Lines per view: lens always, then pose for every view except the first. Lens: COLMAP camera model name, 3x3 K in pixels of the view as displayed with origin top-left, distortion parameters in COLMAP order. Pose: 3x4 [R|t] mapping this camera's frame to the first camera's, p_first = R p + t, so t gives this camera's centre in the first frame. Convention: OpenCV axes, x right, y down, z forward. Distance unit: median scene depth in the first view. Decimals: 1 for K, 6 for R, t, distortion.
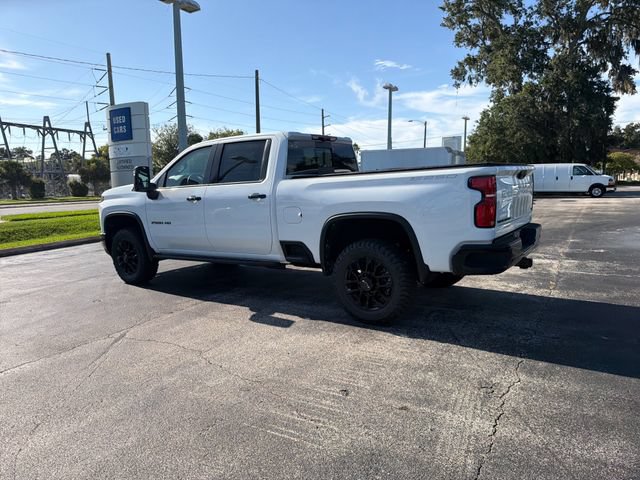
lens RADIAL K [[451.7, 0, 315.0], [0, 451.7, 242.9], [0, 0, 1]] dist [0.047187, -0.058514]
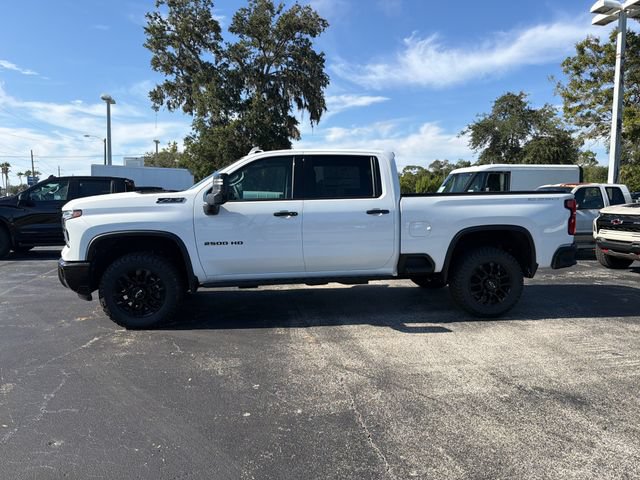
lens RADIAL K [[451.7, 0, 315.3], [0, 451.7, 242.6], [0, 0, 1]] dist [0.047187, -0.058514]
pose [[0.737360, -0.028882, 0.674883, -0.746704], [0.063184, 0.997654, -0.026338, -0.013126], [-0.672539, 0.062062, 0.737455, 0.285586]]
